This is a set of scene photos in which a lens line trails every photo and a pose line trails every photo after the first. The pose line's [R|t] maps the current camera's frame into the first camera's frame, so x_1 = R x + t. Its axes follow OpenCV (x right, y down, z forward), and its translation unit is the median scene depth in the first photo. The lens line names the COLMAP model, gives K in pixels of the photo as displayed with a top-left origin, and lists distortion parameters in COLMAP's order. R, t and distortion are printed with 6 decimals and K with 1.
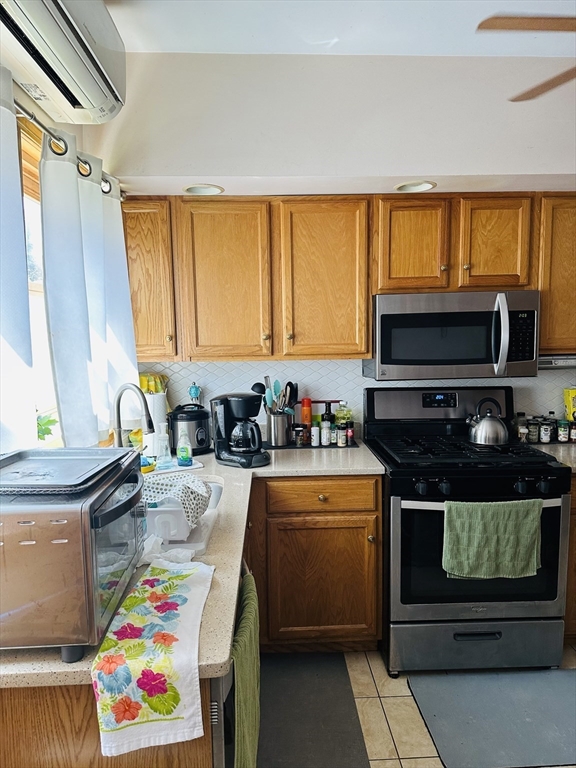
lens RADIAL K [[539.7, 0, 288.0], [0, 539.7, 384.0], [0, 0, 1]] dist [0.019261, -0.024984]
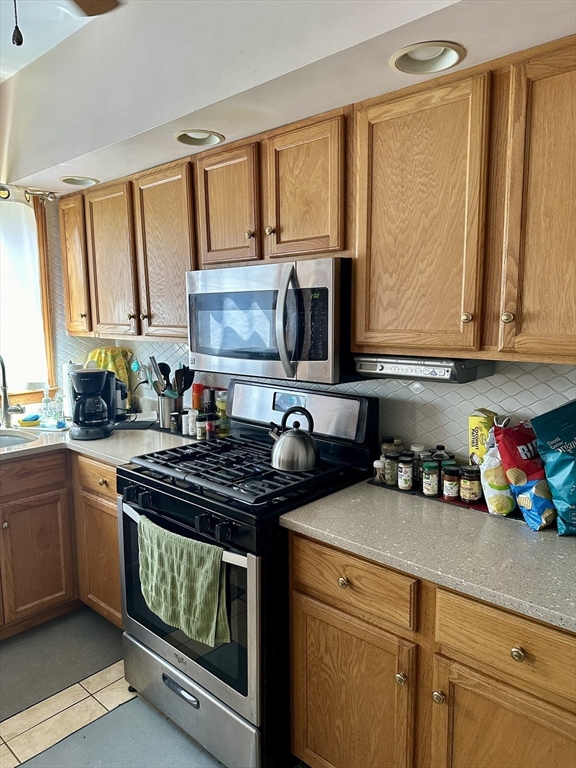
lens RADIAL K [[551.4, 0, 288.0], [0, 551.4, 384.0], [0, 0, 1]] dist [0.024540, -0.001508]
pose [[0.705912, 0.105390, -0.700415, 0.910786], [-0.075424, 0.994431, 0.073614, -0.062106], [0.704273, 0.000863, 0.709929, 0.472153]]
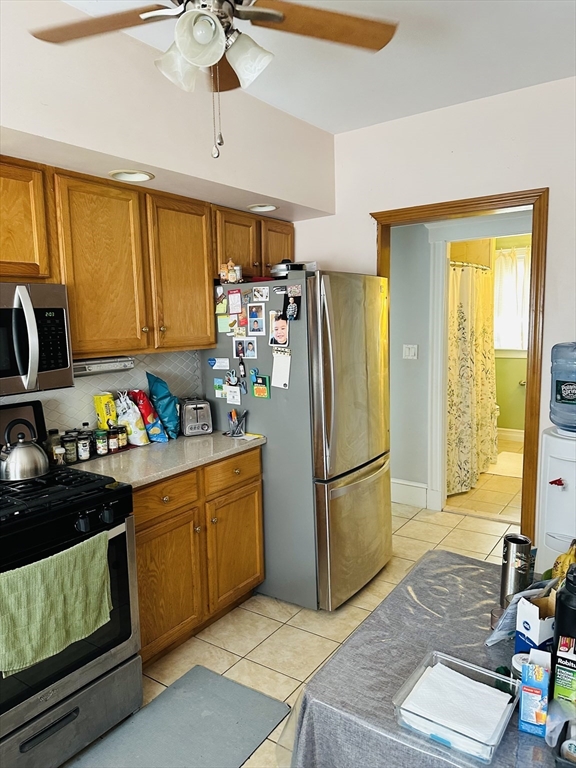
lens RADIAL K [[539.7, 0, 288.0], [0, 539.7, 384.0], [0, 0, 1]] dist [0.019261, -0.024984]
pose [[0.609881, -0.097141, 0.786517, -0.001914], [0.098022, 0.994085, 0.046769, -0.024298], [-0.786407, 0.048572, 0.615796, 0.214932]]
